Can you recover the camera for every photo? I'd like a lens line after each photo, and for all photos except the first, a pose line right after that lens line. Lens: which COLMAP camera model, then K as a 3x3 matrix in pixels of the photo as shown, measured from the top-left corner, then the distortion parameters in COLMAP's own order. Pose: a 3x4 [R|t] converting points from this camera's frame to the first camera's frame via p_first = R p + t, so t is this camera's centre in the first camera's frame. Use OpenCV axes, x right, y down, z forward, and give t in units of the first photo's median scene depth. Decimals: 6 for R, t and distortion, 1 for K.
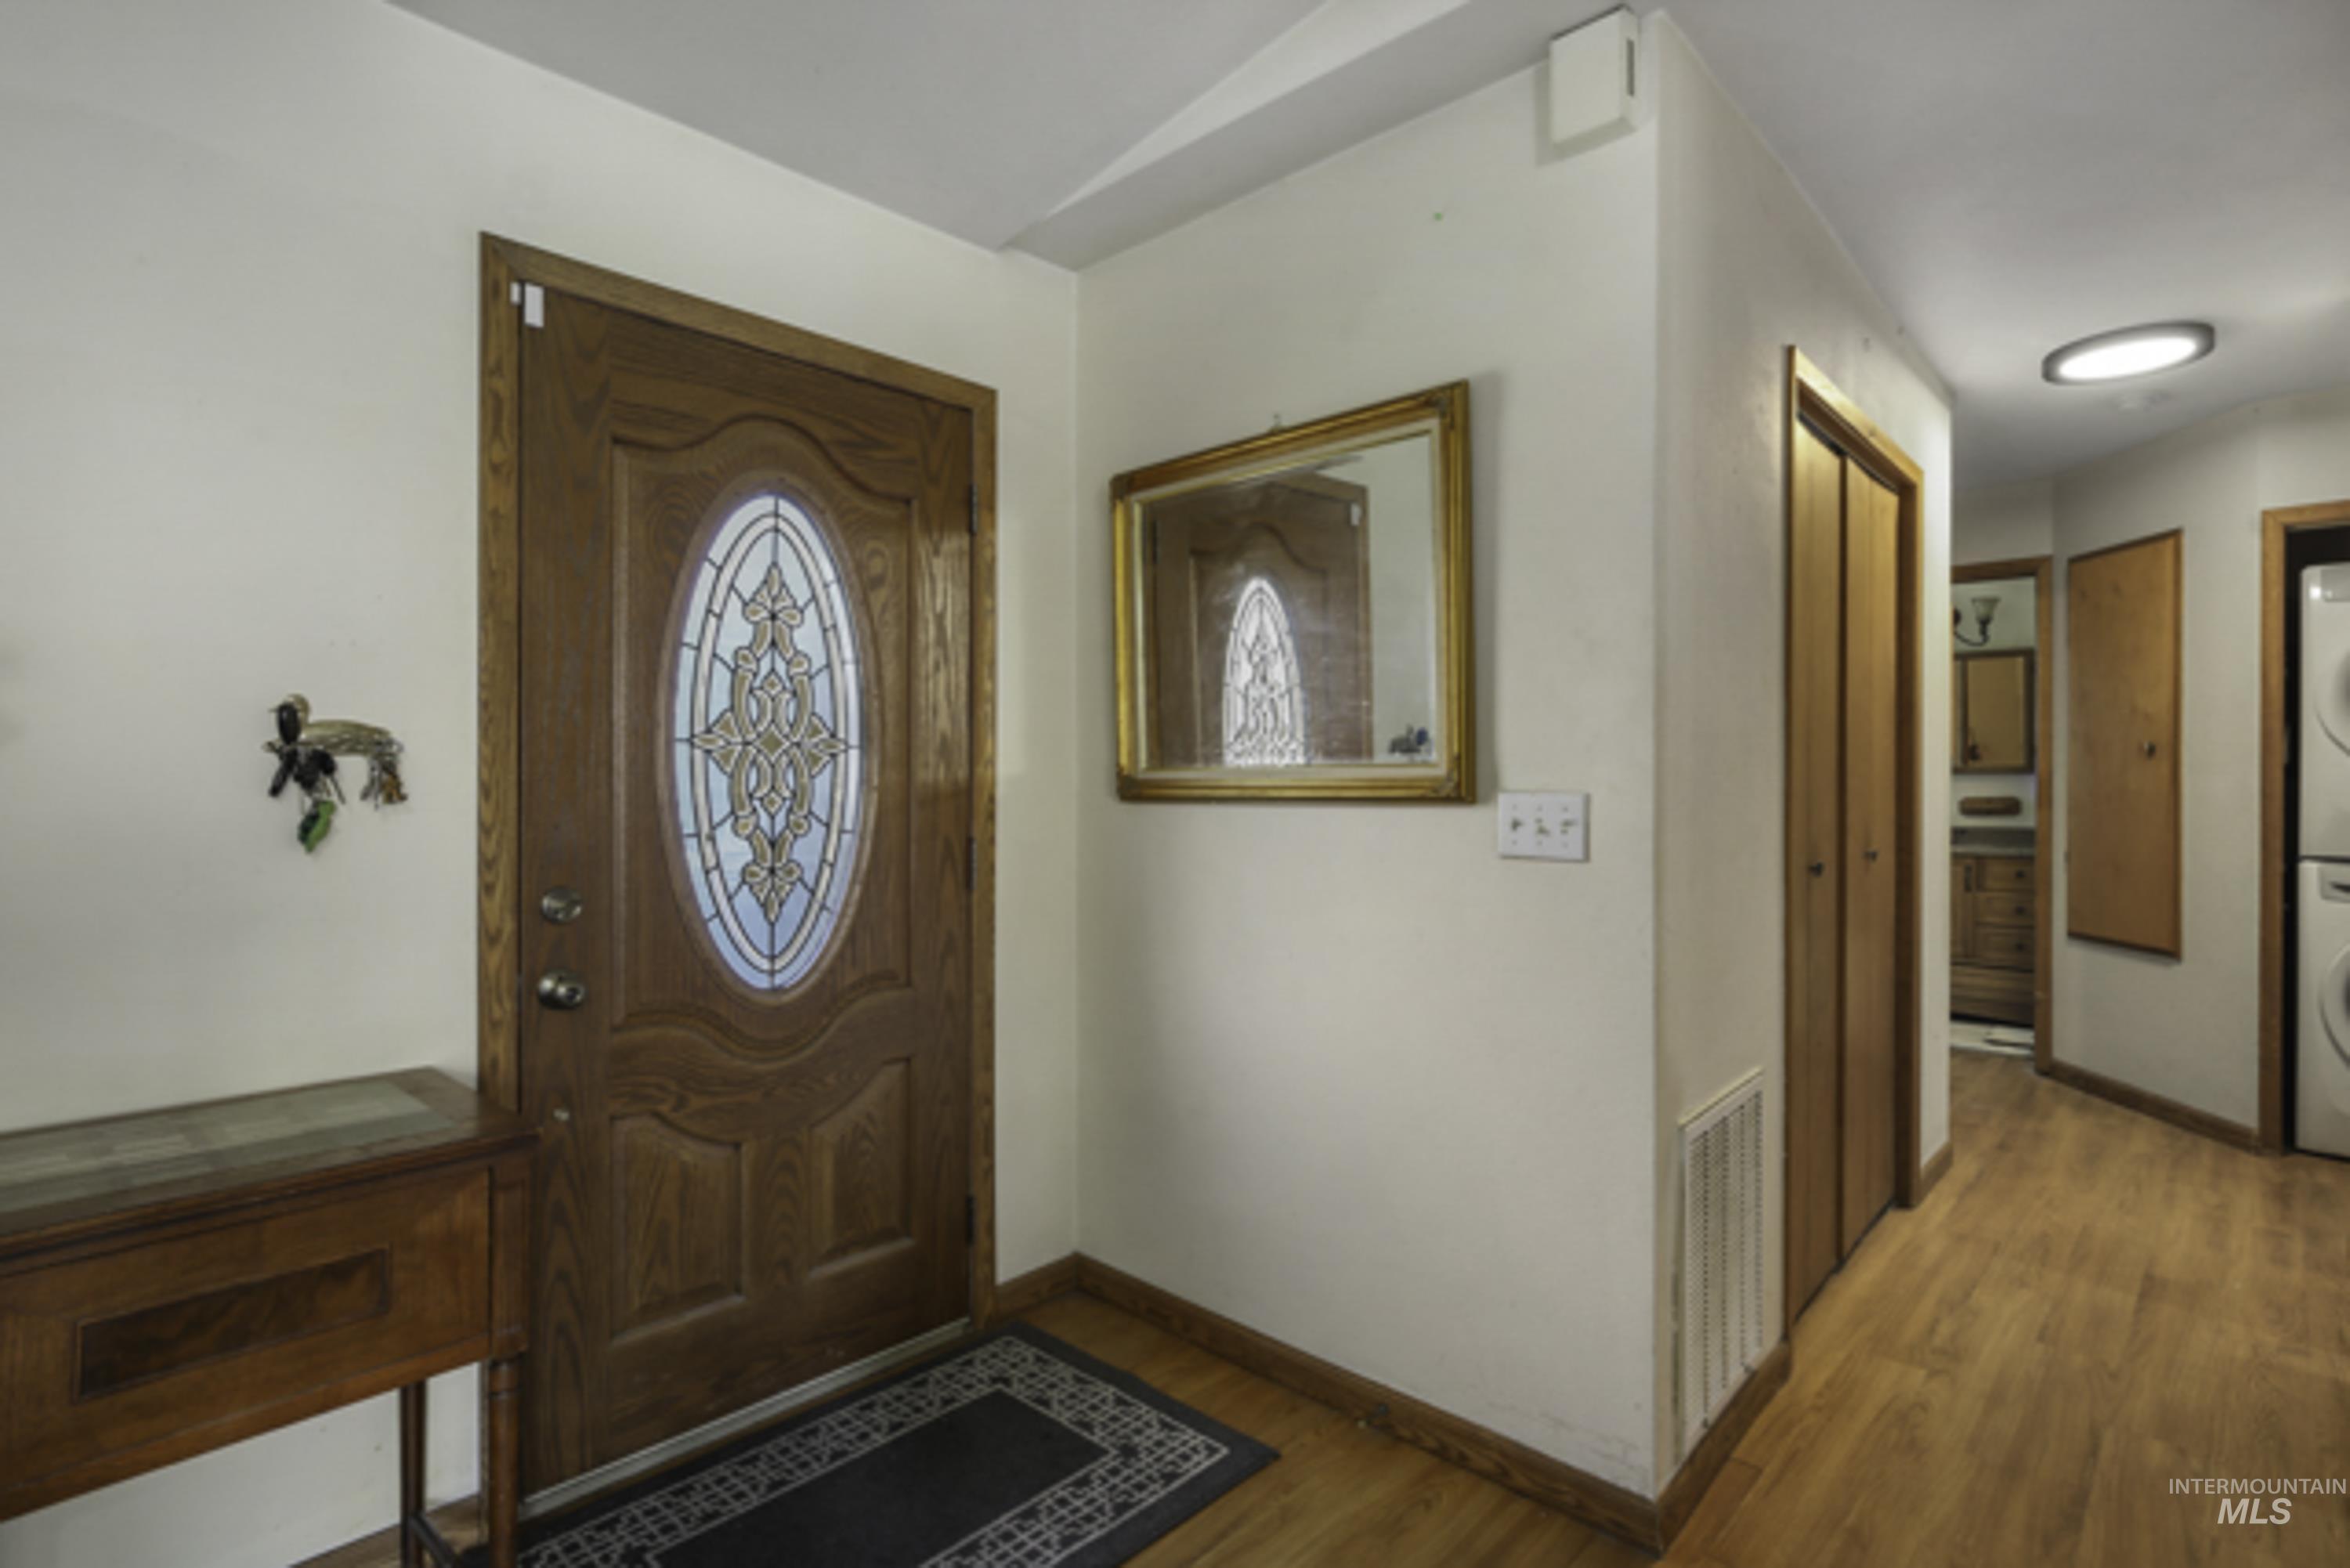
lens RADIAL K [[1138.7, 0, 1176.4], [0, 1138.7, 790.5], [0, 0, 1]] dist [-0.000871, -0.000043]
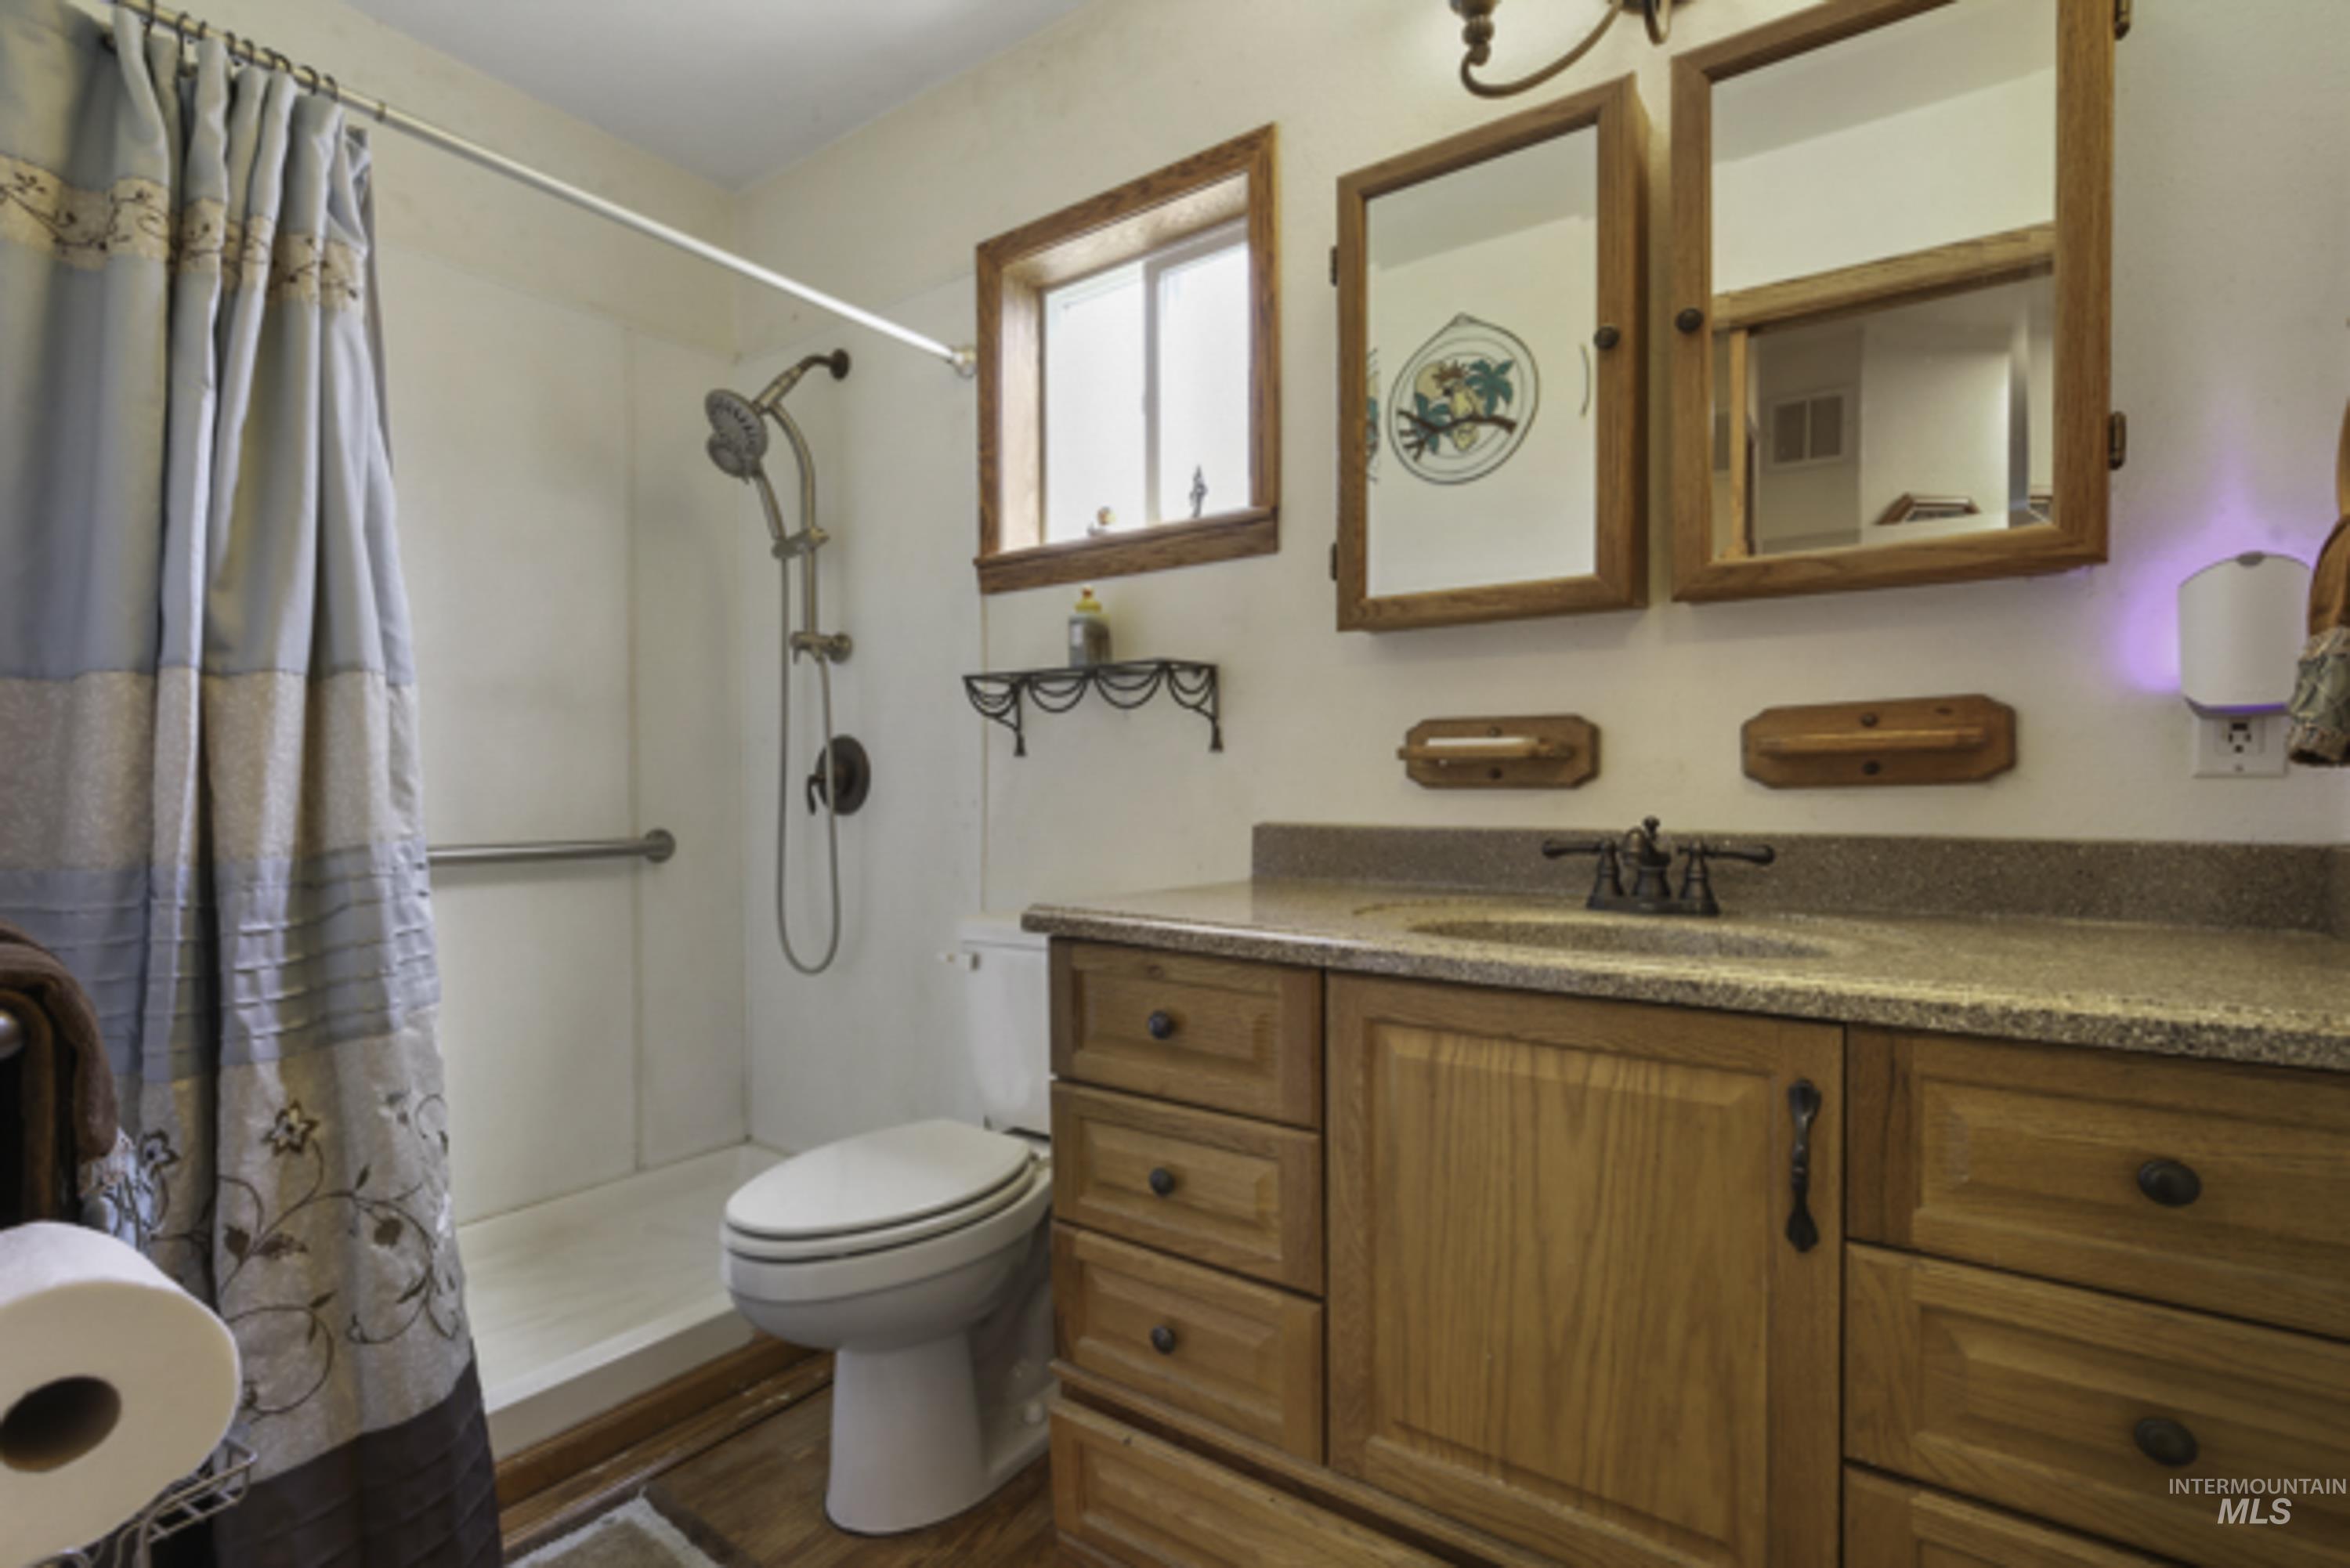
lens RADIAL K [[1091.3, 0, 1173.4], [0, 1091.3, 779.4], [0, 0, 1]] dist [-0.003333, 0.000111]
pose [[0.991345, 0.004624, 0.131201, 0.594473], [-0.002151, 0.999818, -0.018980, 0.027254], [-0.131265, 0.018534, 0.991174, 0.869362]]
